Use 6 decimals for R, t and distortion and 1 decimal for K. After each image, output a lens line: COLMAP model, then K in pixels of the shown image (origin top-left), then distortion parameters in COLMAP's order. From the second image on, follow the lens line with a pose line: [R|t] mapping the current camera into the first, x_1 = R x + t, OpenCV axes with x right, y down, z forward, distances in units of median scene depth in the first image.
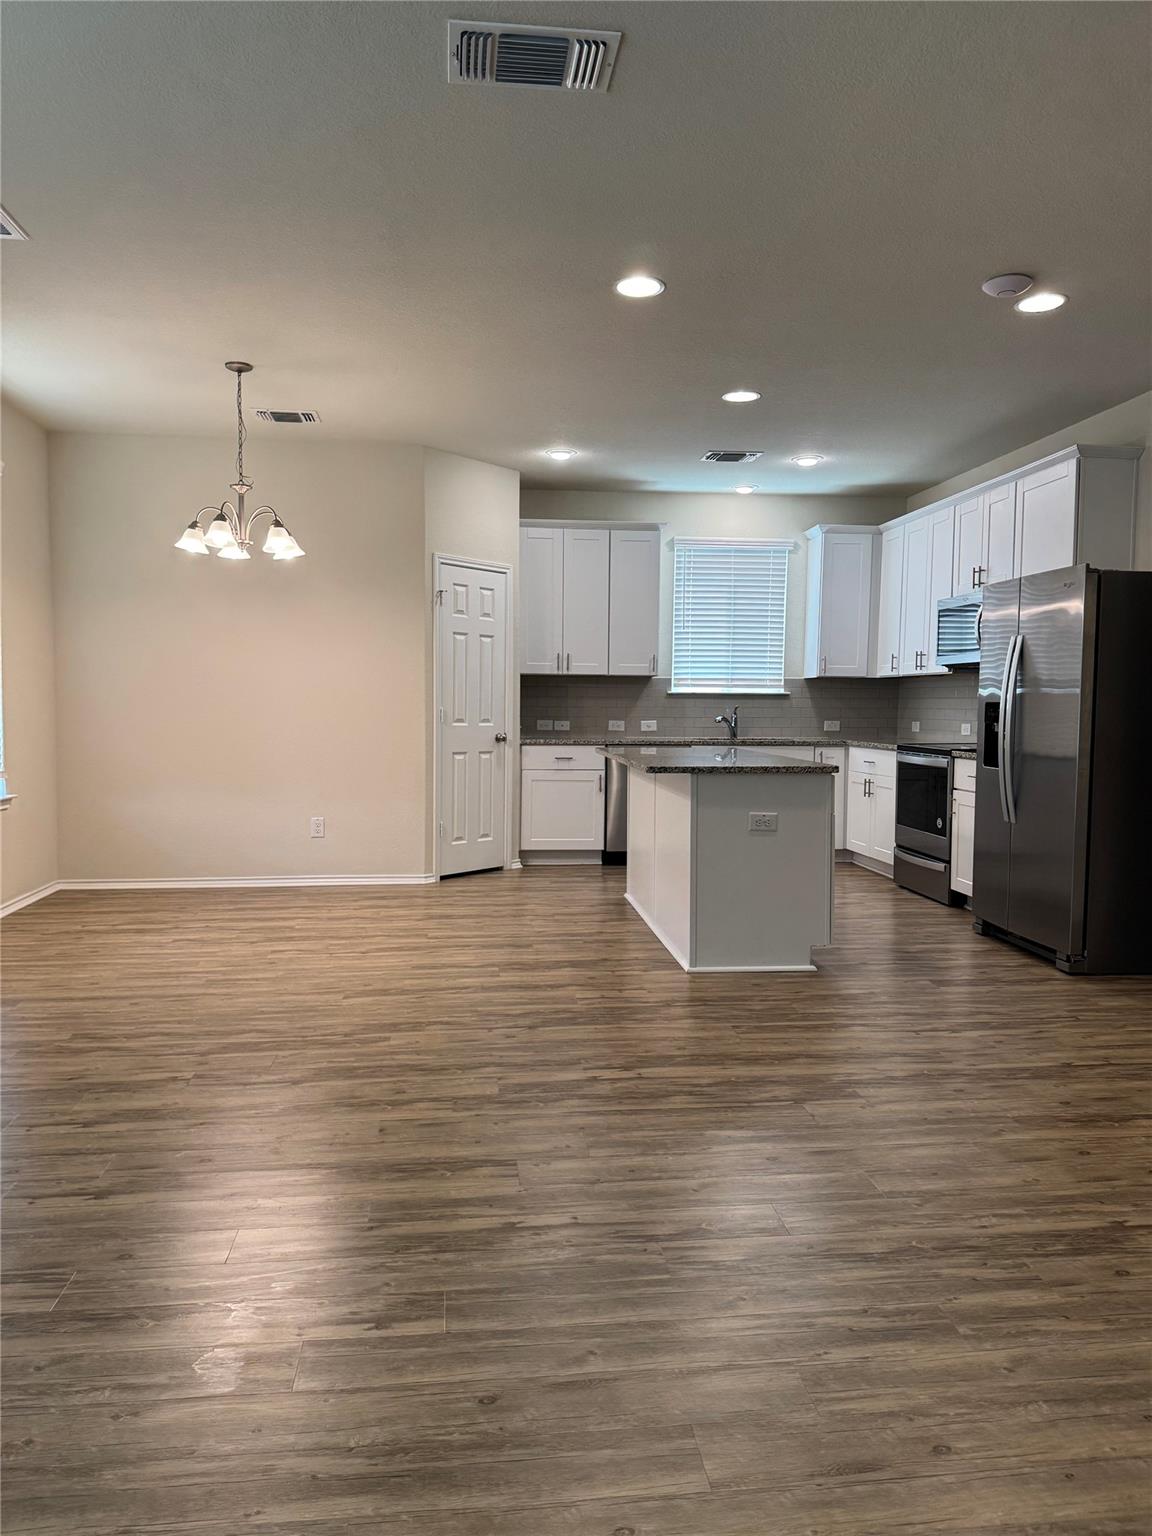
lens RADIAL K [[1070.1, 0, 576.0], [0, 1070.1, 768.0], [0, 0, 1]] dist [0.142035, -0.161014]
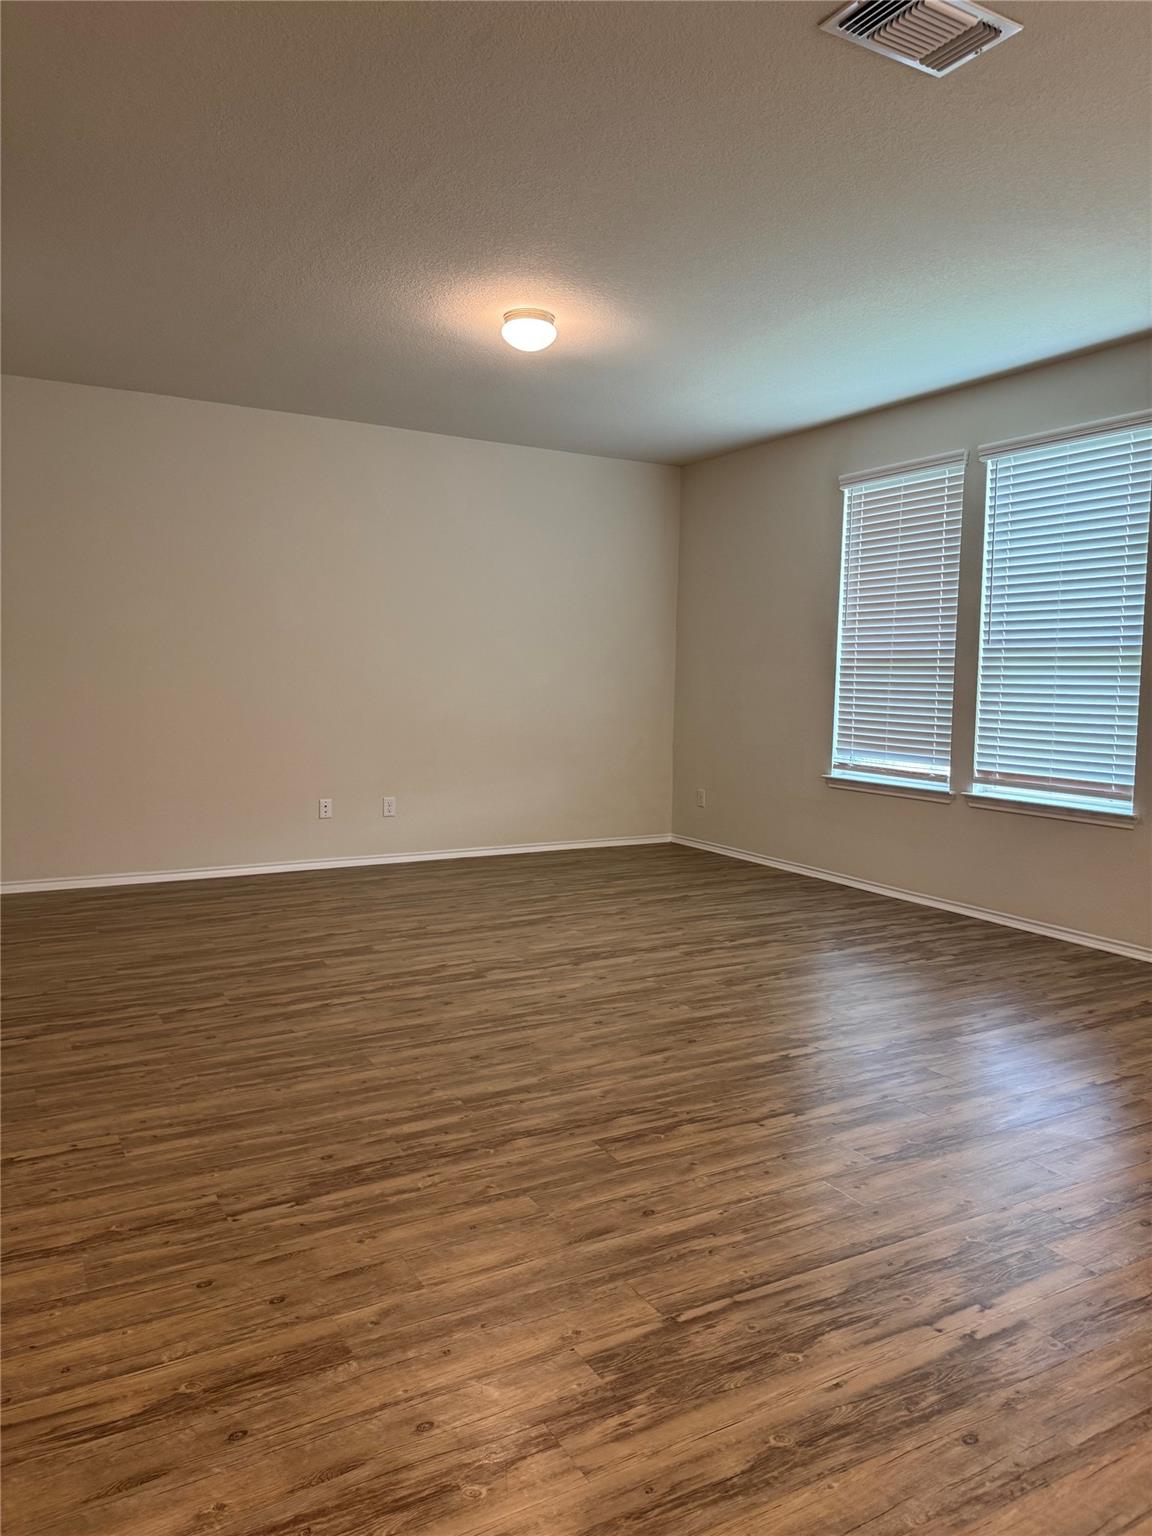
lens RADIAL K [[1079.2, 0, 587.3], [0, 1079.2, 743.1], [0, 0, 1]] dist [0.062461, -0.060550]
pose [[-0.916438, -0.001859, -0.400173, 0.364365], [-0.052001, 0.992064, 0.114479, -0.072179], [0.396784, 0.125723, -0.909261, 1.094664]]
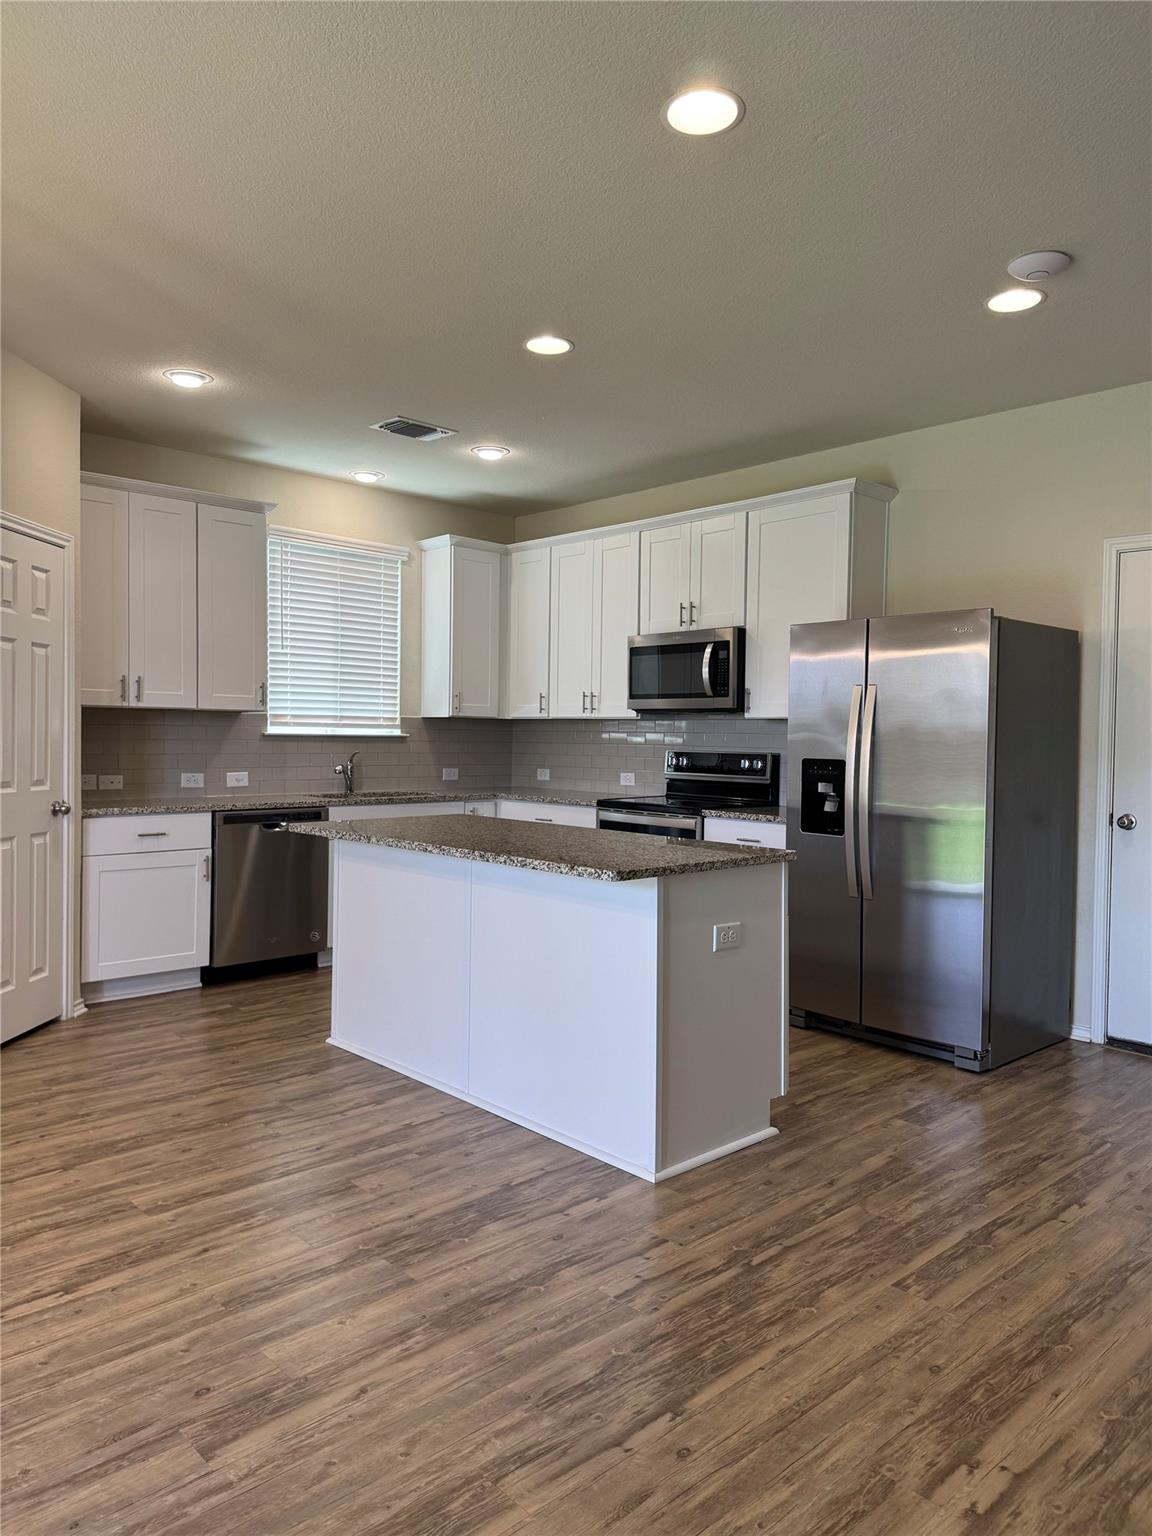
lens RADIAL K [[1079.2, 0, 587.3], [0, 1079.2, 743.1], [0, 0, 1]] dist [0.062461, -0.060550]
pose [[0.796834, -0.001232, 0.604197, -0.344150], [0.029261, 0.998903, -0.036554, -0.055863], [-0.603489, 0.046807, 0.795996, 0.509860]]
